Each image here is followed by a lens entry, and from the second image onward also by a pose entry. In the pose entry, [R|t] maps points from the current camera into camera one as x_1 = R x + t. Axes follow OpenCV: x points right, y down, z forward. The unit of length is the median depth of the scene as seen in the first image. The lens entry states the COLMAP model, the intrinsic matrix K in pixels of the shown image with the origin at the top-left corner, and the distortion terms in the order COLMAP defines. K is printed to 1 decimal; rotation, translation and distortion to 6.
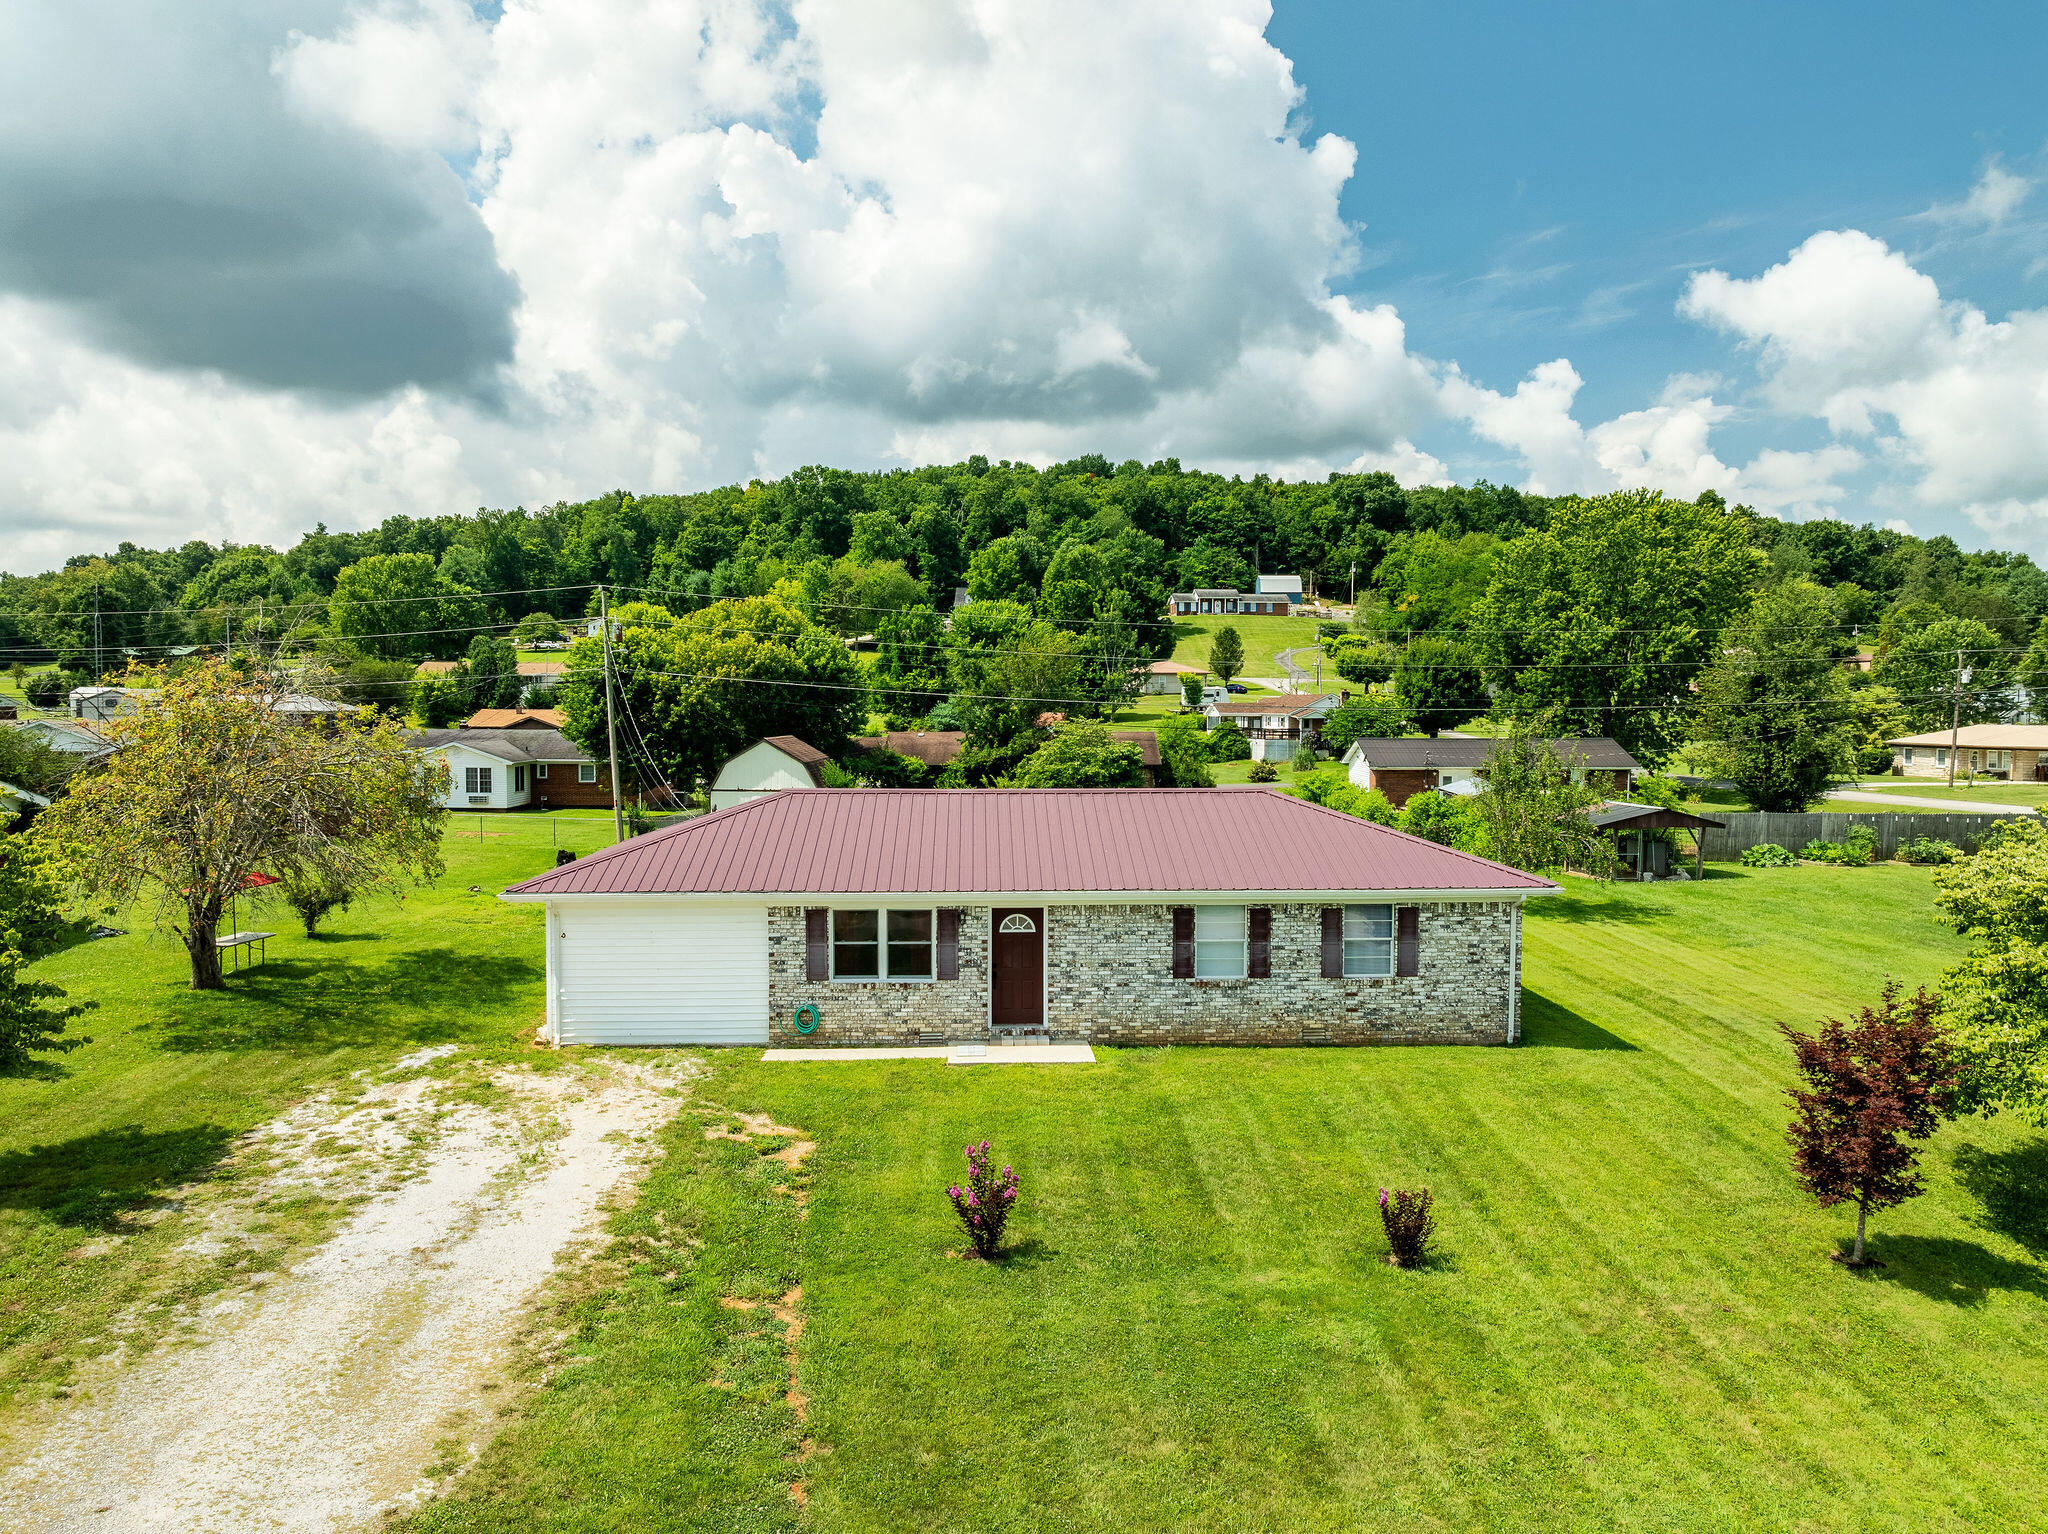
lens RADIAL K [[1437.4, 0, 1023.9], [0, 1437.4, 764.4], [0, 0, 1]] dist [-0.040446, 0.015906]
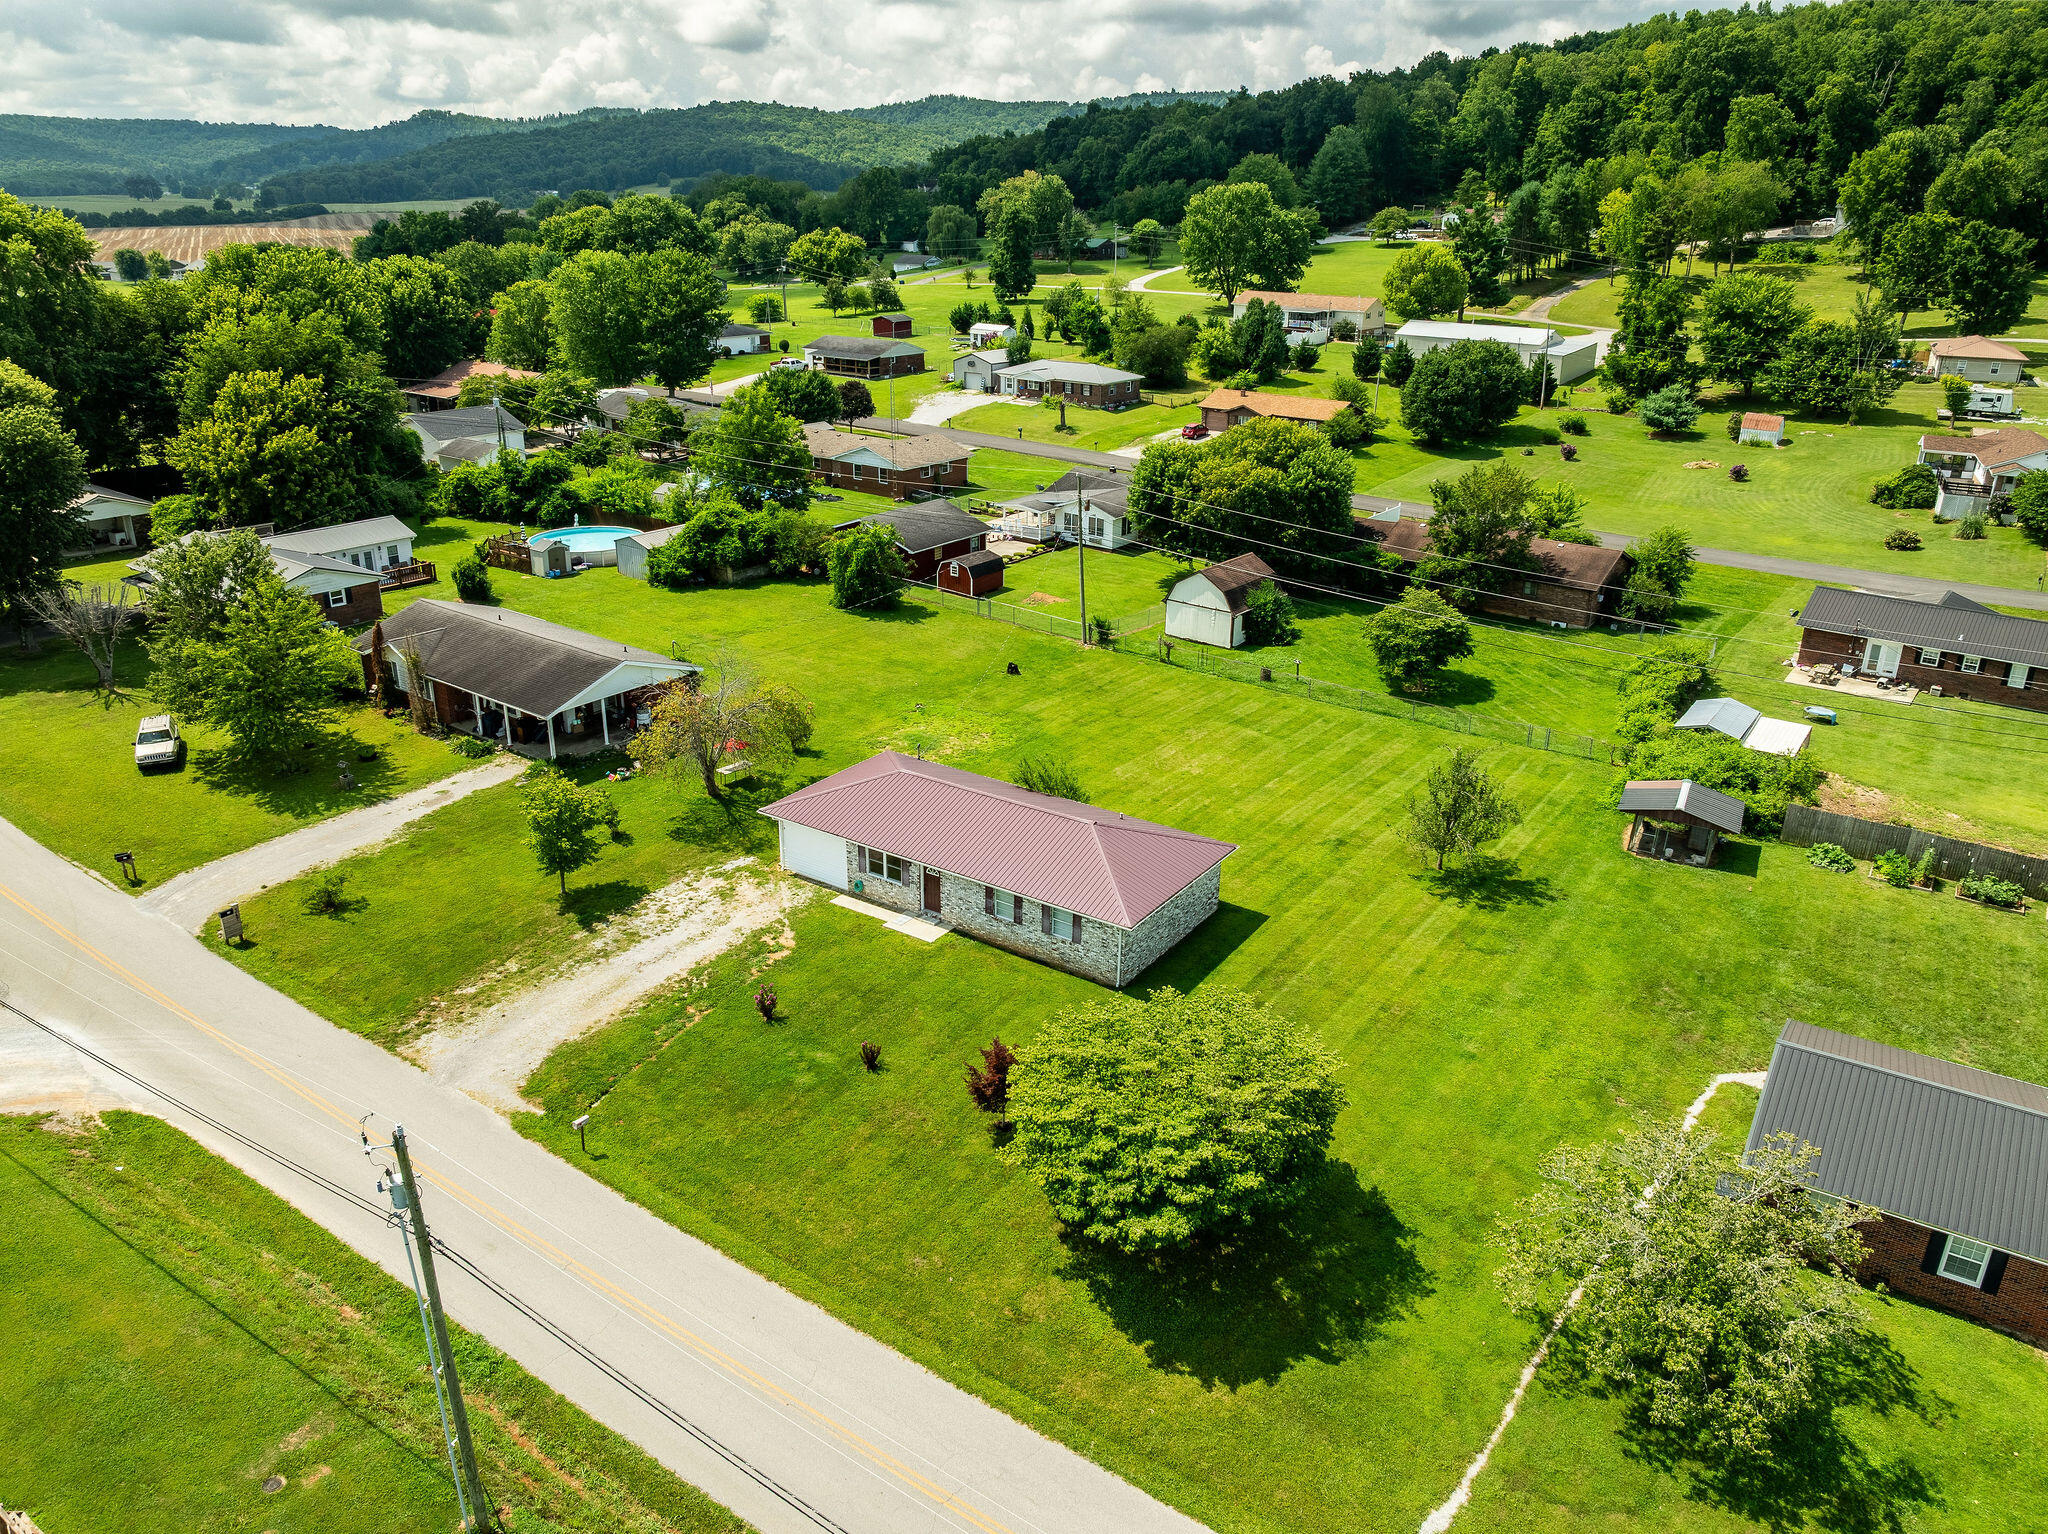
lens RADIAL K [[1437.4, 0, 1007.5], [0, 1437.4, 736.4], [0, 0, 1]] dist [-0.040446, 0.015906]
pose [[0.793912, 0.214845, -0.568811, 0.124781], [-0.025724, 0.946524, 0.321607, -0.076912], [0.607489, -0.240695, 0.756983, -0.054815]]
